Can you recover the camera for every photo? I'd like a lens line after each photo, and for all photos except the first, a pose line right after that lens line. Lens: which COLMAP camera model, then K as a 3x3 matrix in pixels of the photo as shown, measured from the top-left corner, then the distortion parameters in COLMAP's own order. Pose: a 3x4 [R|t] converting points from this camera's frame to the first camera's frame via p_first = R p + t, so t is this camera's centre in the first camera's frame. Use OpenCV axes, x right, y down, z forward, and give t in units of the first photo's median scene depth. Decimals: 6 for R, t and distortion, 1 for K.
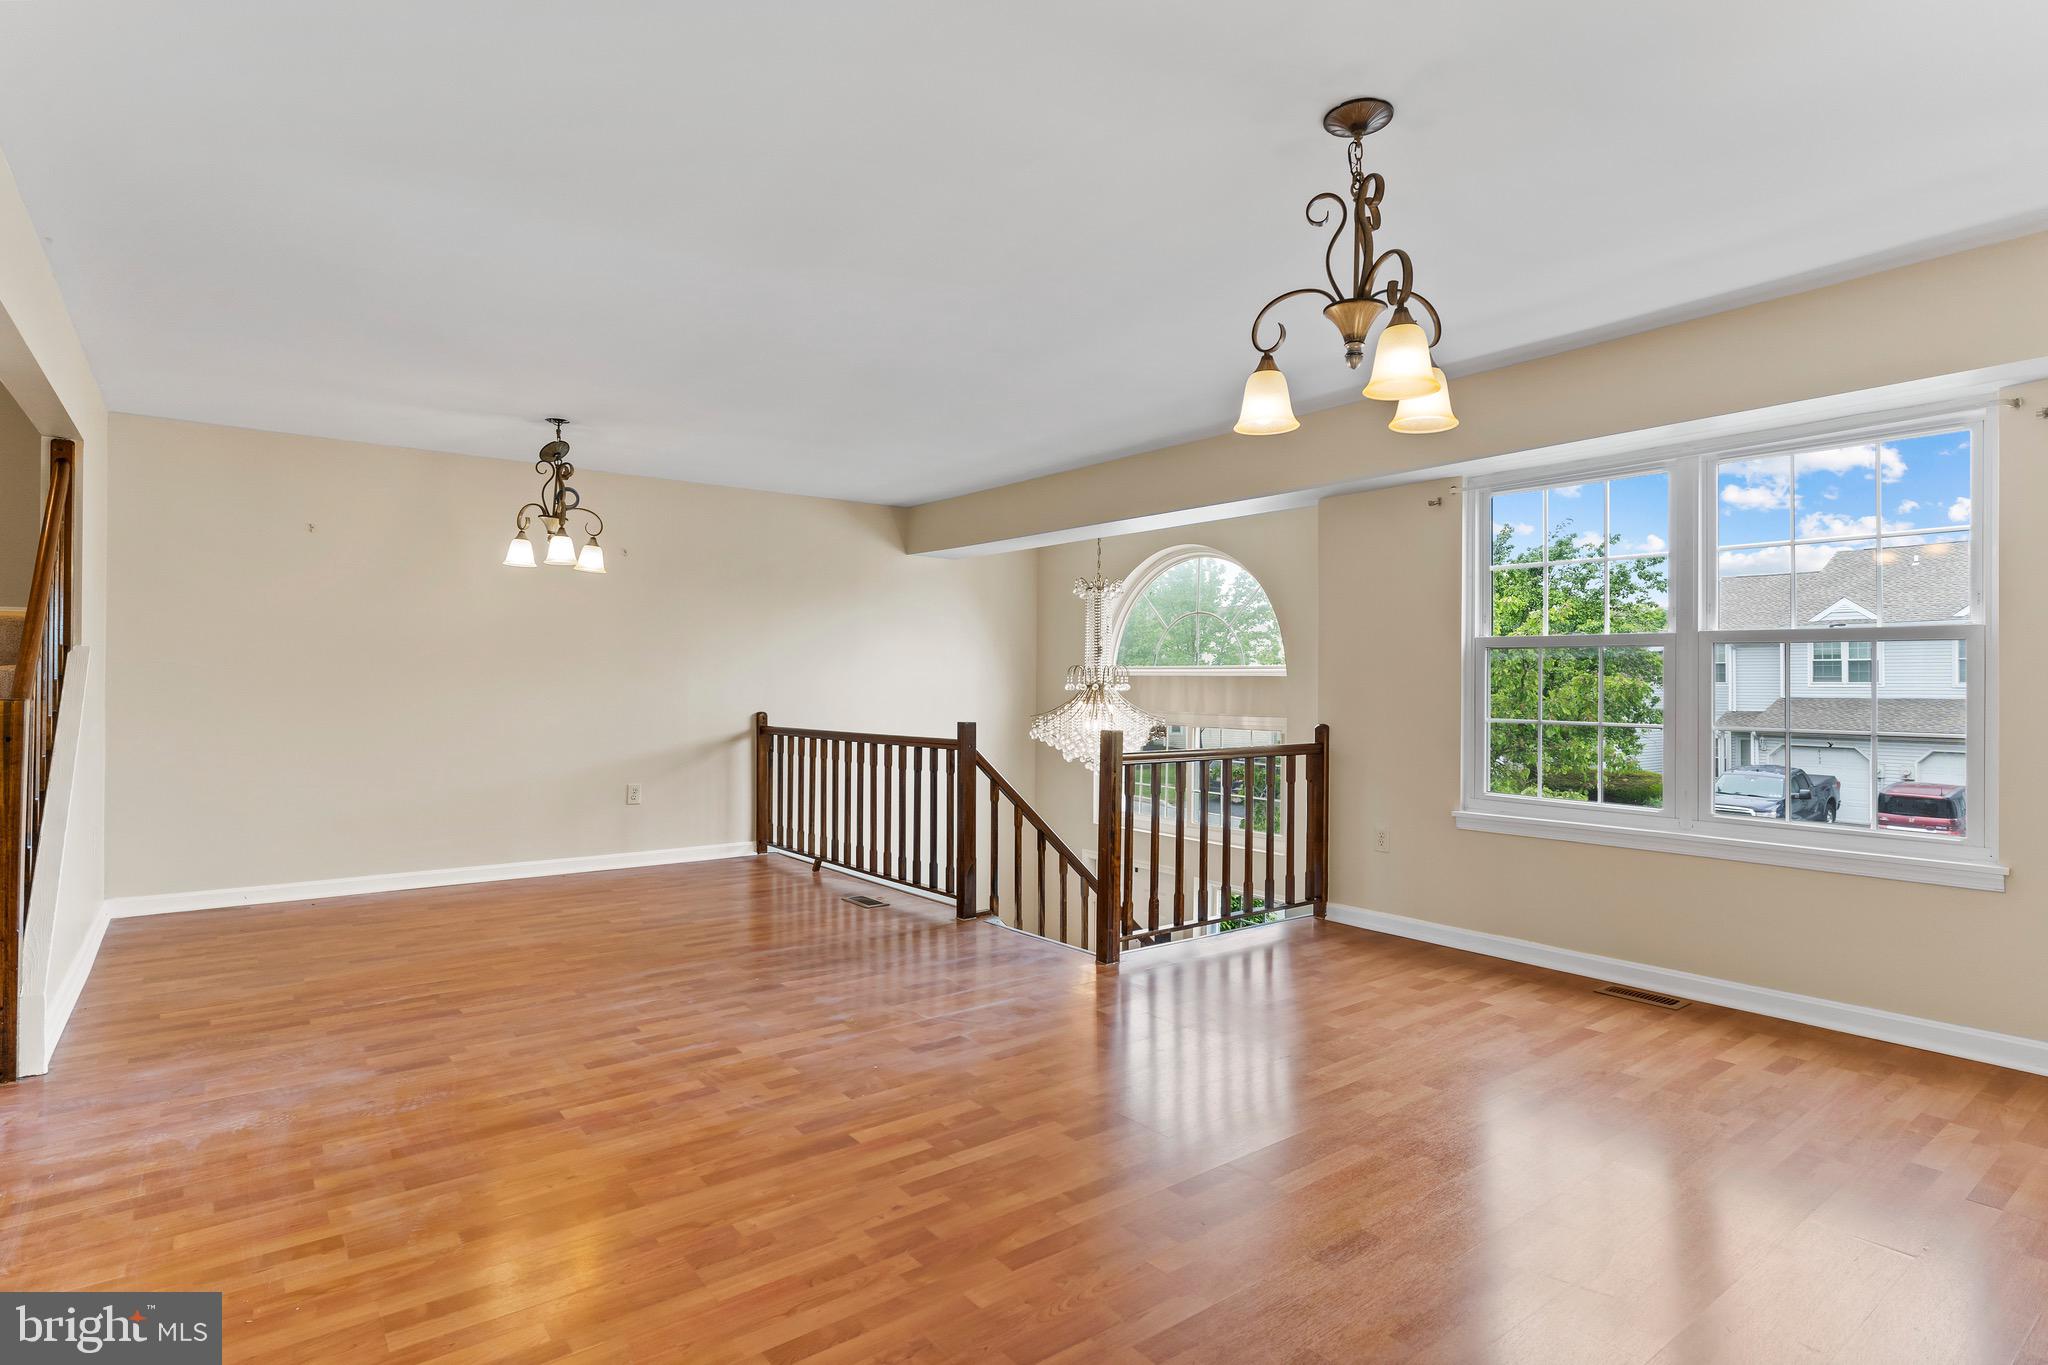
lens RADIAL K [[1049.1, 0, 1024.0], [0, 1049.1, 682.5], [0, 0, 1]] dist [-0.004367, 0.001085]
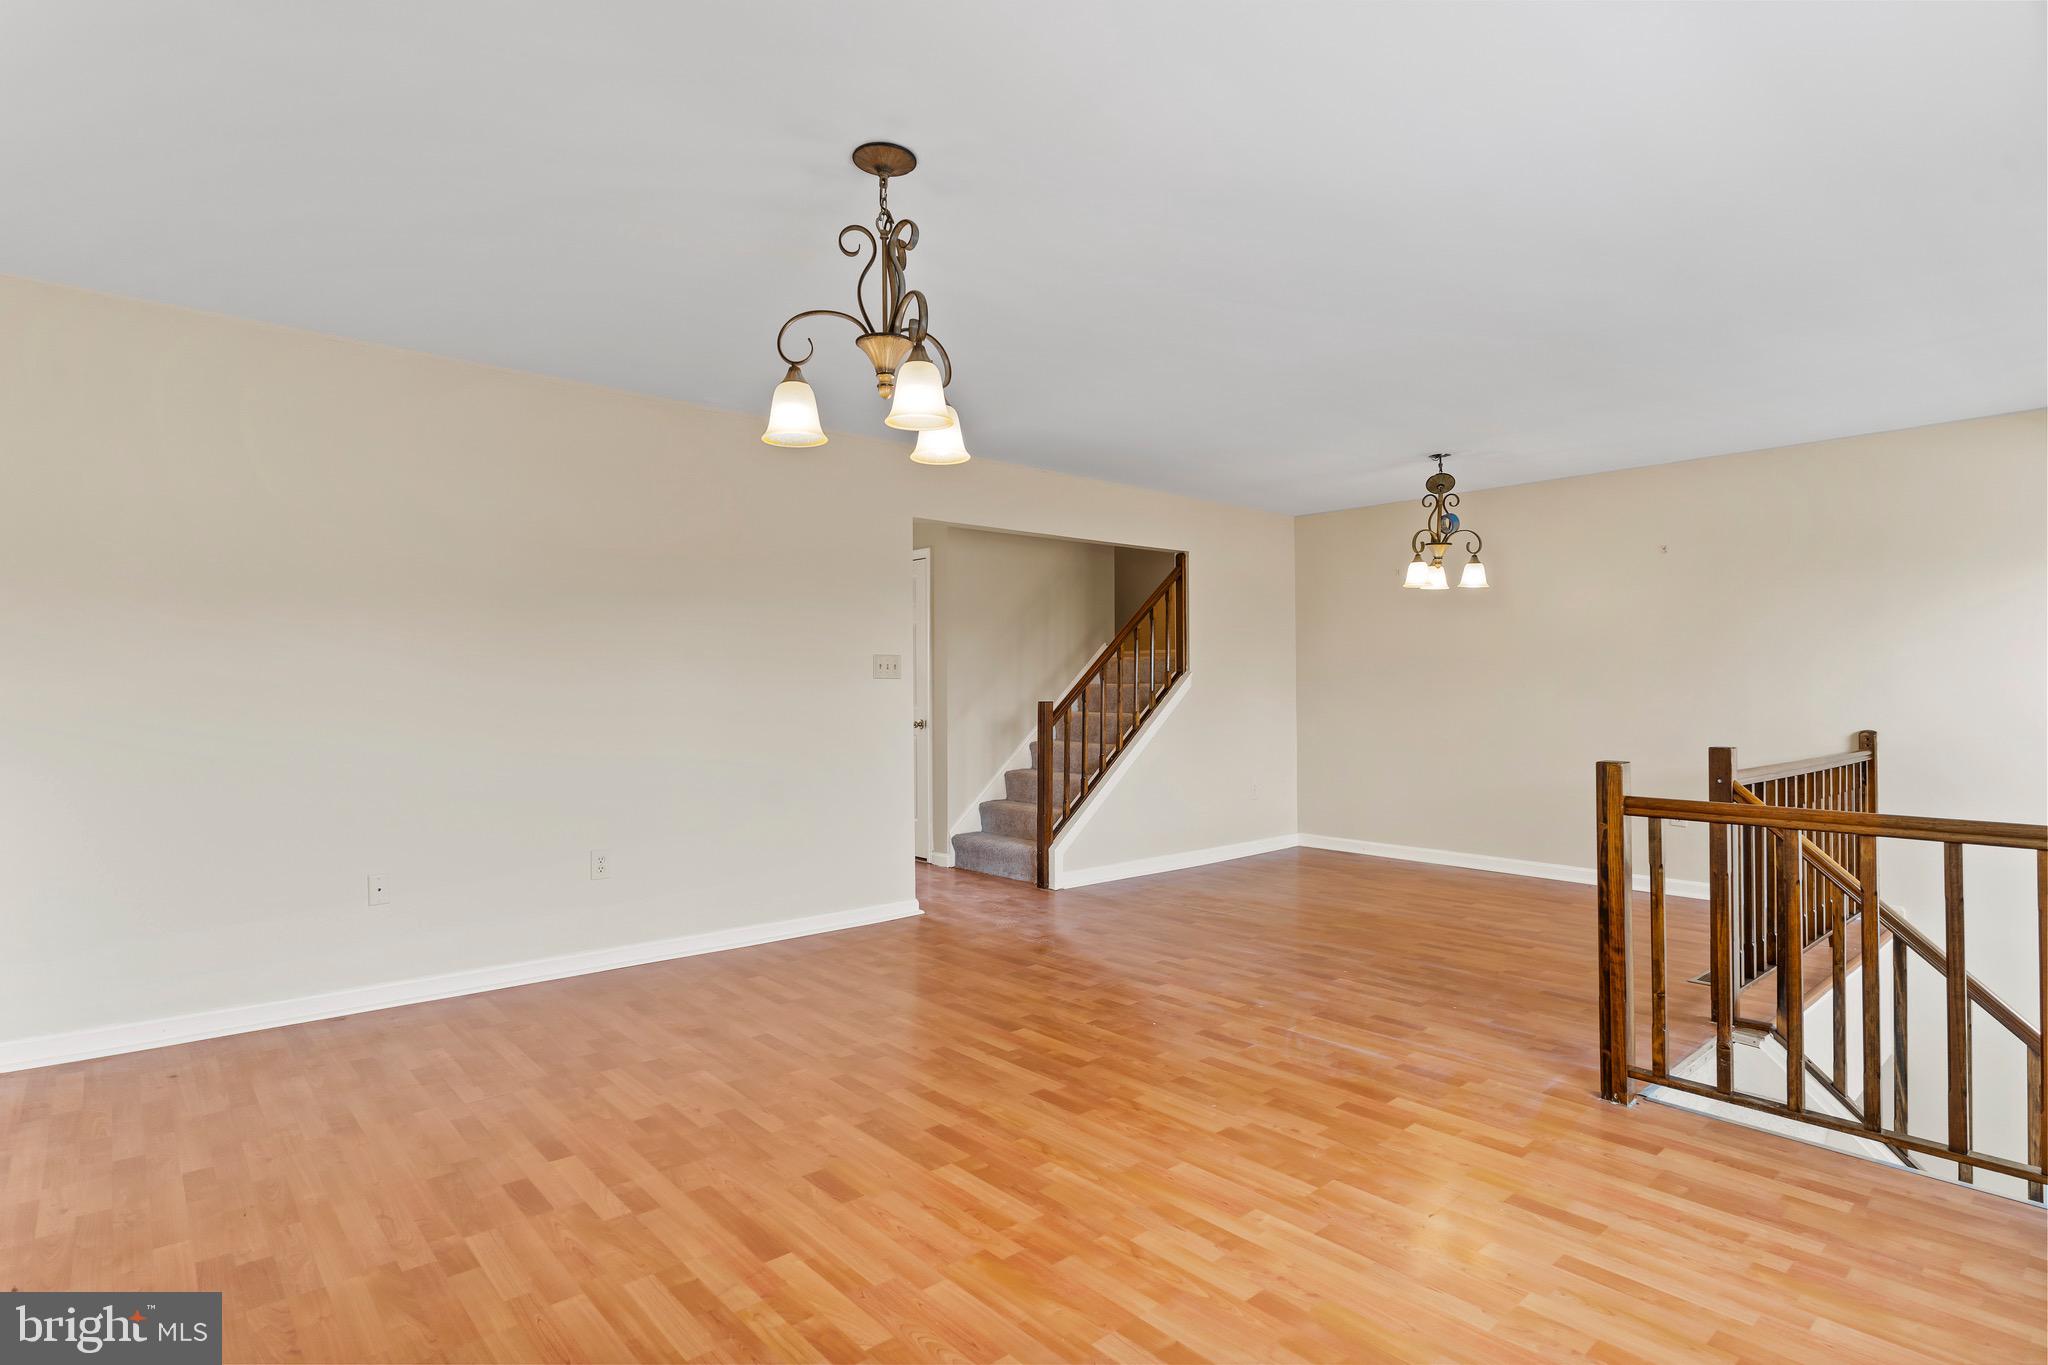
lens RADIAL K [[1046.3, 0, 1020.1], [0, 1046.3, 692.8], [0, 0, 1]] dist [-0.002583, 0.000959]
pose [[0.065937, -0.000451, -0.997824, 0.994344], [0.003398, 0.999994, -0.000228, -0.000592], [0.997818, -0.003376, 0.065938, 0.766481]]
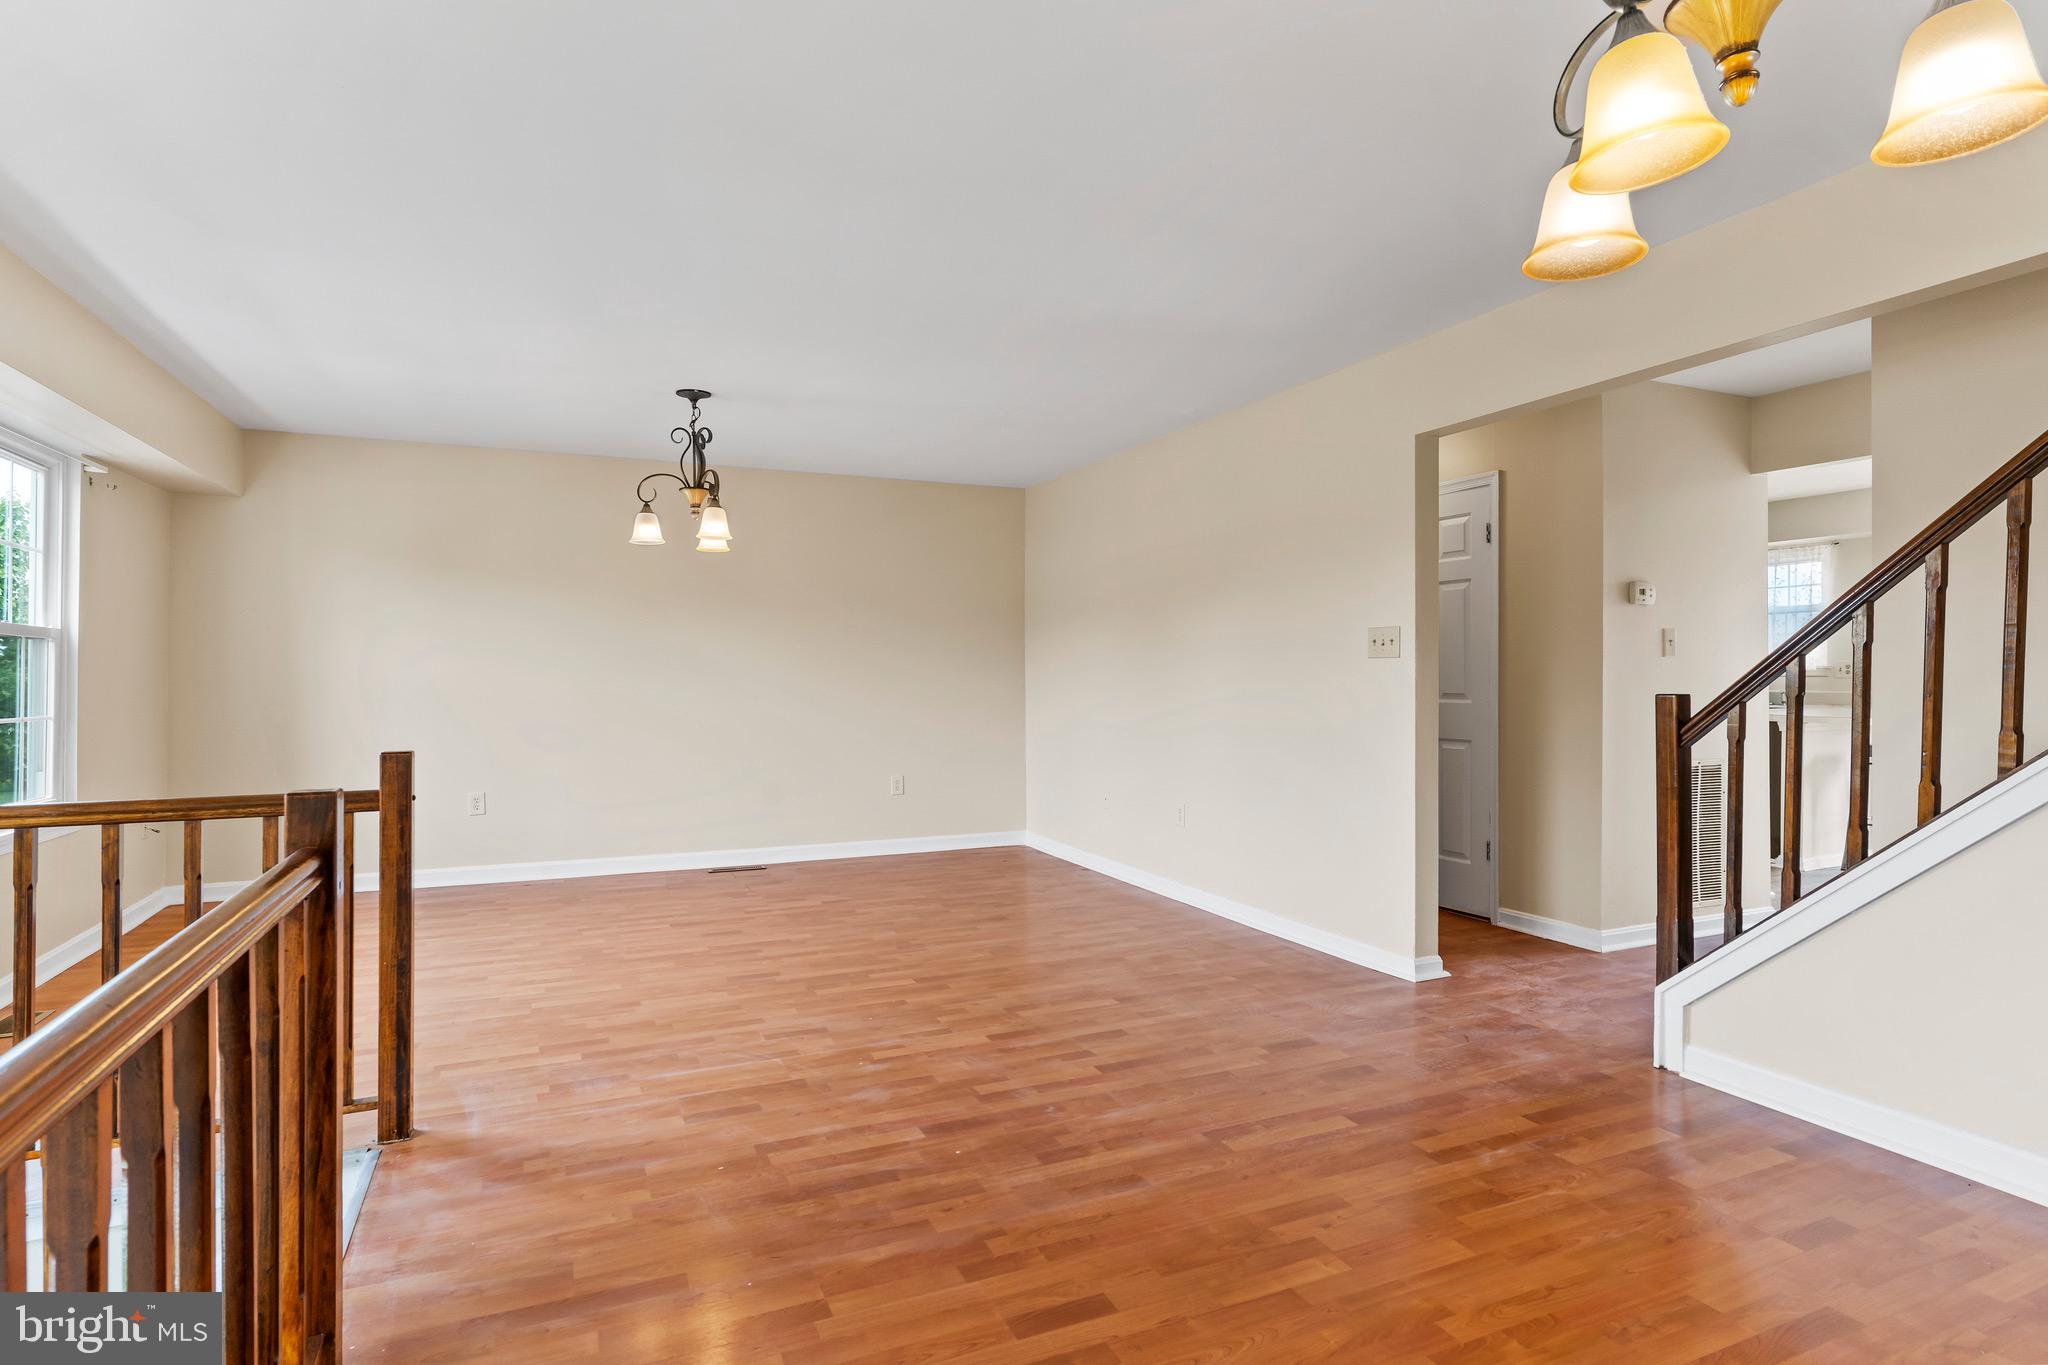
lens RADIAL K [[1046.3, 0, 1020.1], [0, 1046.3, 692.8], [0, 0, 1]] dist [-0.002583, 0.000959]
pose [[-0.971988, -0.004750, 0.234984, -0.552689], [-0.002393, 0.999944, 0.010314, 0.005367], [-0.235020, 0.009462, -0.971945, 2.024772]]
